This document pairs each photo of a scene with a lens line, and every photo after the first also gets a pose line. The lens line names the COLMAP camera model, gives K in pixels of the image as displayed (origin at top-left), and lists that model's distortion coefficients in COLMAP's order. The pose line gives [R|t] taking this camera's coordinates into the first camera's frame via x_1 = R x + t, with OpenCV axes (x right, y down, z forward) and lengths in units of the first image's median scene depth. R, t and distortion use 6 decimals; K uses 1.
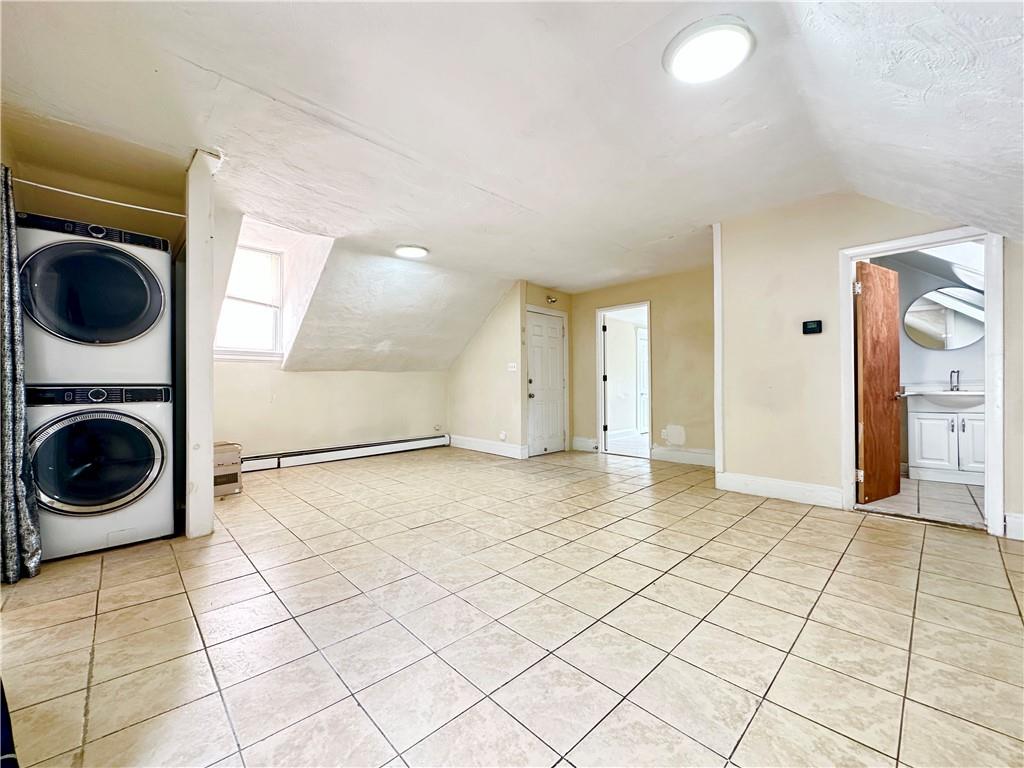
lens RADIAL K [[409.6, 0, 512.0], [0, 409.6, 384.0], [0, 0, 1]] dist [-0.005109, 0.001070]
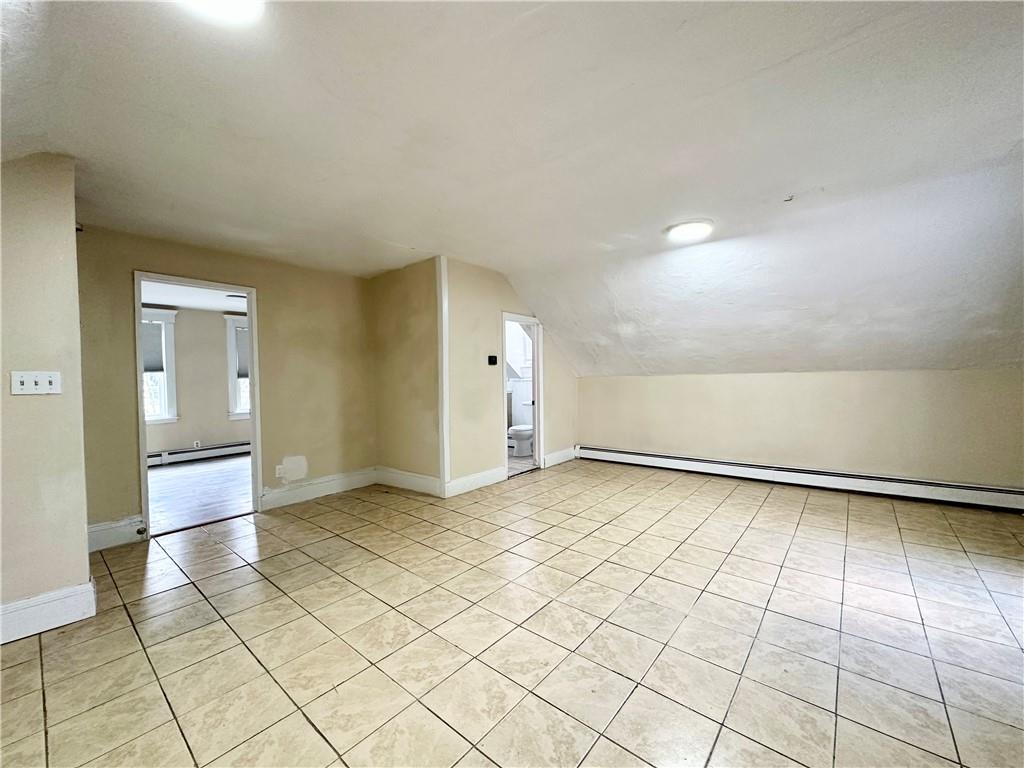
lens RADIAL K [[409.6, 0, 512.0], [0, 409.6, 384.0], [0, 0, 1]] dist [-0.005109, 0.001070]
pose [[-0.105370, -0.009018, 0.994392, -0.746305], [0.013212, 0.999858, 0.010468, -0.072579], [-0.994345, 0.014241, -0.105236, 1.150795]]
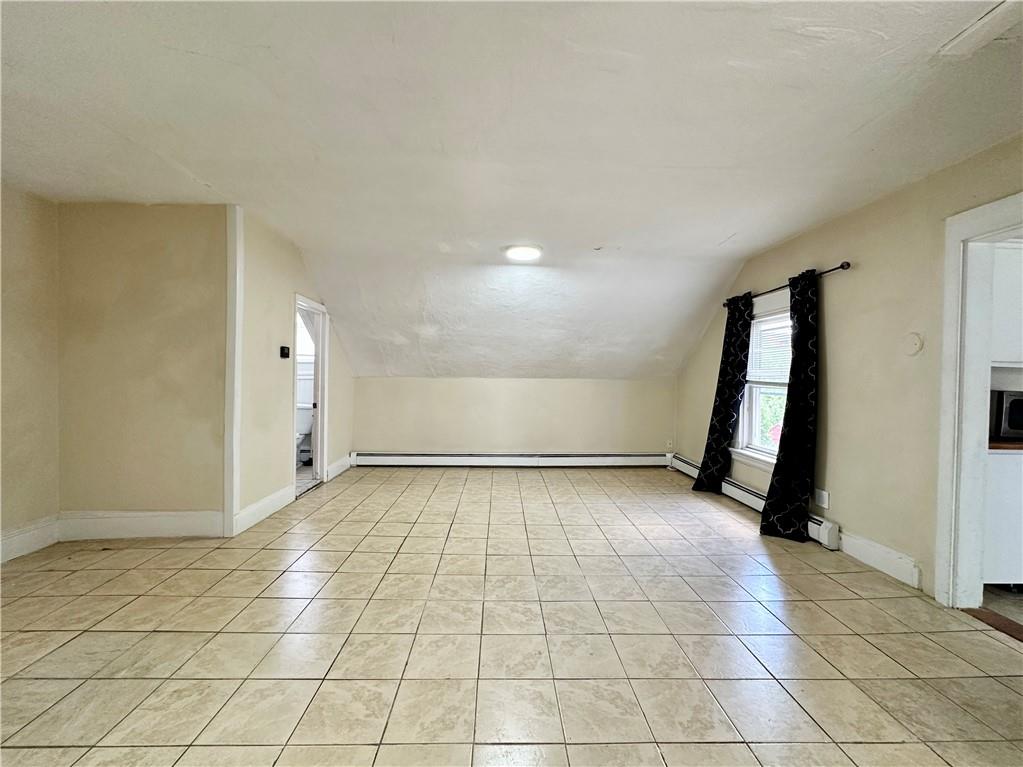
lens RADIAL K [[423.6, 0, 511.5], [0, 423.6, 383.5], [0, 0, 1]] dist [-0.006685, 0.000519]
pose [[-0.740640, -0.012750, 0.671781, -0.561771], [-0.013884, 0.999897, 0.003671, -0.067442], [-0.671758, -0.006608, -0.740741, 1.537446]]
